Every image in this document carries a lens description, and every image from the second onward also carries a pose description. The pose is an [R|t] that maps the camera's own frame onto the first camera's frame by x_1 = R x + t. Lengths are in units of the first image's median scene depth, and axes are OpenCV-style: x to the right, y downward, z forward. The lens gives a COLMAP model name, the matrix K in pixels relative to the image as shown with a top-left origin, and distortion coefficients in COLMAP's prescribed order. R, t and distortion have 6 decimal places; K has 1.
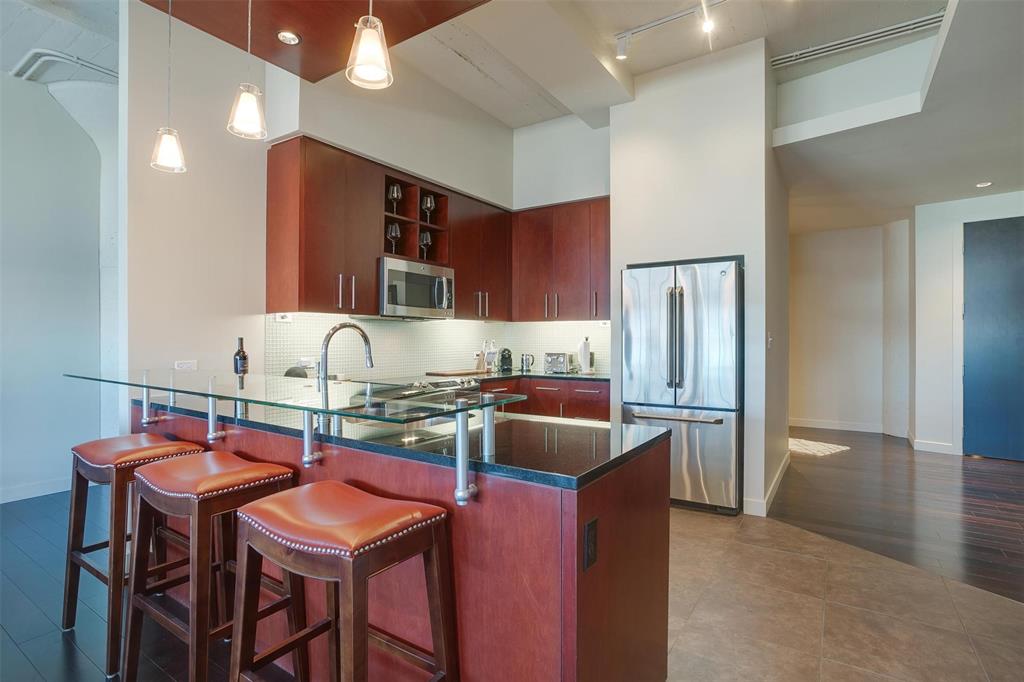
lens RADIAL K [[498.8, 0, 512.0], [0, 498.8, 341.0], [0, 0, 1]] dist [-0.074672, 0.046123]
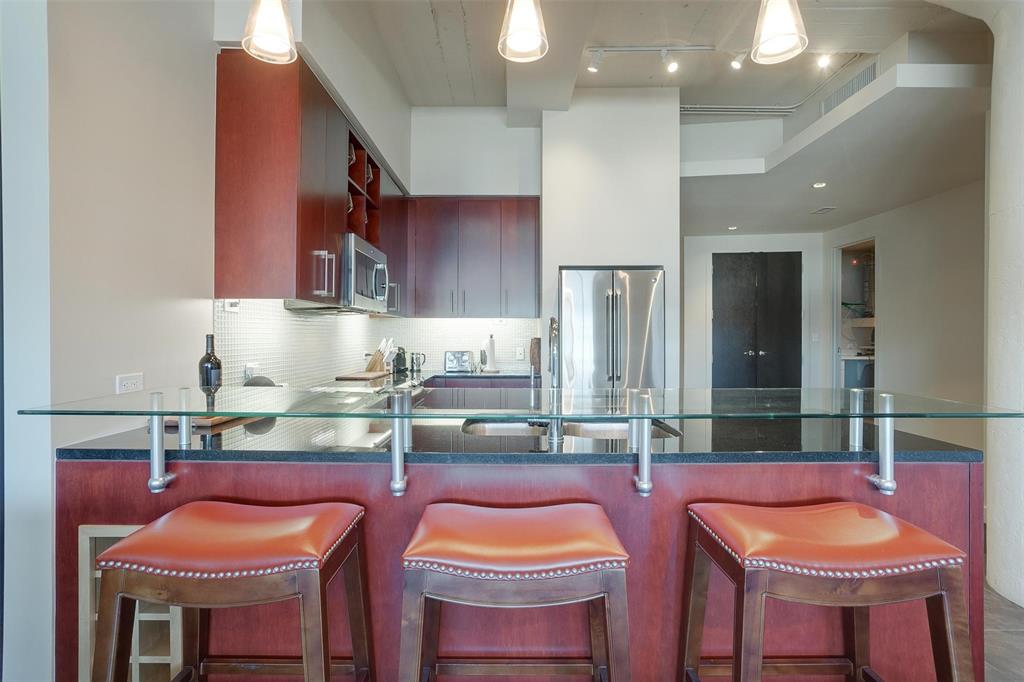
lens RADIAL K [[498.8, 0, 512.0], [0, 498.8, 341.0], [0, 0, 1]] dist [-0.074672, 0.046123]
pose [[0.838779, -0.002957, 0.544464, -0.426200], [-0.001161, 0.999973, 0.007220, -0.002780], [-0.544471, -0.006688, 0.838753, 0.177275]]
